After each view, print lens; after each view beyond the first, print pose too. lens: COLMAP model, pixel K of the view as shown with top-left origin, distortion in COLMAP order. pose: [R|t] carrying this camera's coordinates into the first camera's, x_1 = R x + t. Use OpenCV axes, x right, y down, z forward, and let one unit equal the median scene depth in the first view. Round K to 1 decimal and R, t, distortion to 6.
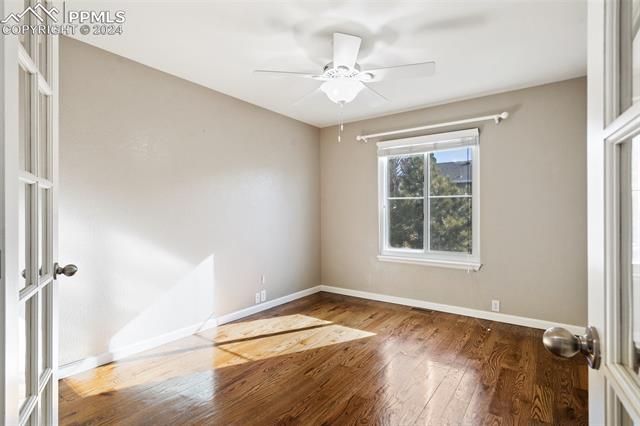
lens RADIAL K [[300.5, 0, 319.2], [0, 300.5, 212.1], [0, 0, 1]] dist [0.000414, 0.000246]
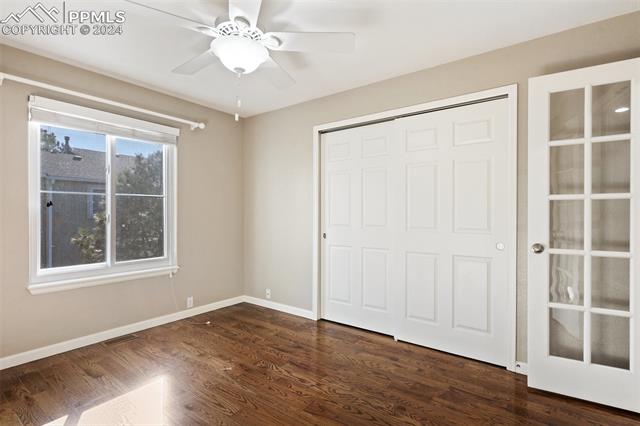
lens RADIAL K [[300.5, 0, 319.6], [0, 300.5, 216.7], [0, 0, 1]] dist [0.000414, 0.000246]
pose [[0.058359, -0.005379, 0.998281, -0.441648], [-0.012181, 0.999907, 0.006099, -0.001908], [-0.998221, -0.012516, 0.058288, 0.485992]]
